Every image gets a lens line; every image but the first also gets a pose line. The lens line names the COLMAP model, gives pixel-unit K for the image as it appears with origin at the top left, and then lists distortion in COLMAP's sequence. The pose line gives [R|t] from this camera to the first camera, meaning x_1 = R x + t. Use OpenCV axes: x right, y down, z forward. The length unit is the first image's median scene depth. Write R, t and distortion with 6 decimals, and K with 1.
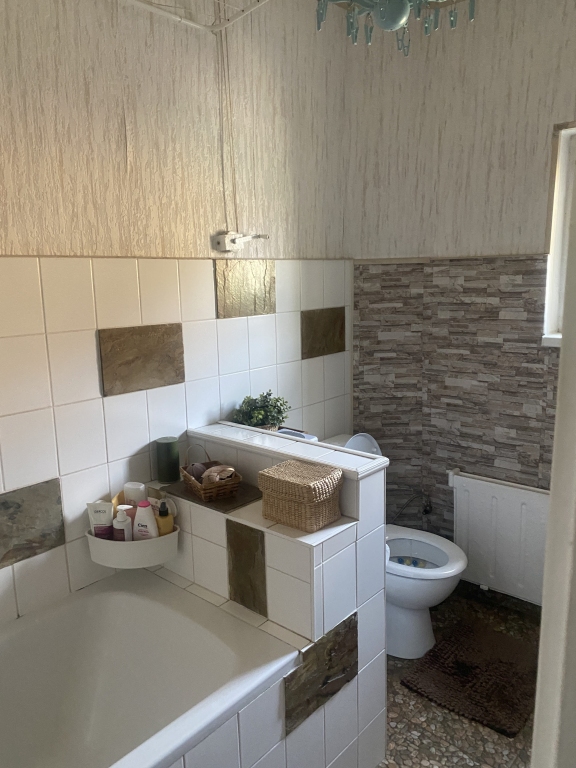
lens RADIAL K [[576.7, 0, 287.1], [0, 576.7, 383.1], [0, 0, 1]] dist [0.030793, -0.043802]
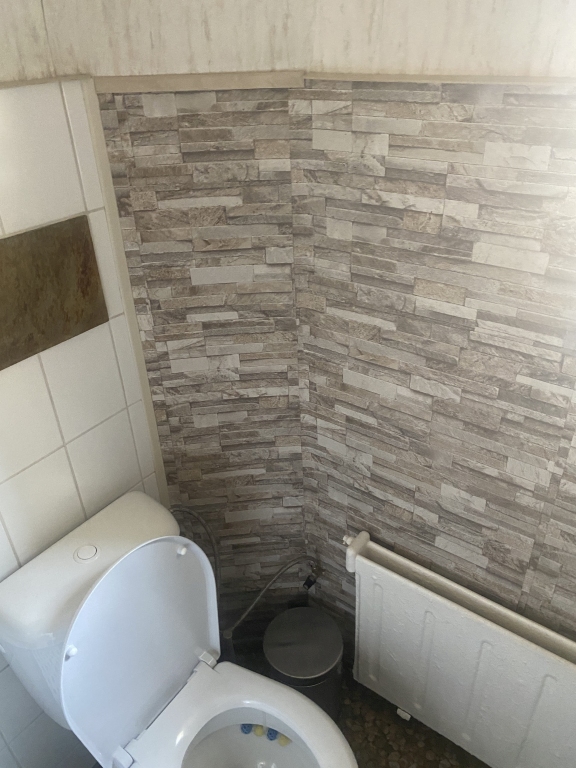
lens RADIAL K [[576.7, 0, 292.1], [0, 576.7, 387.9], [0, 0, 1]] dist [0.030793, -0.043802]
pose [[0.994977, -0.052707, 0.085105, 0.196299], [0.019603, 0.936292, 0.350675, -0.156191], [-0.098166, -0.347245, 0.932622, 0.581893]]
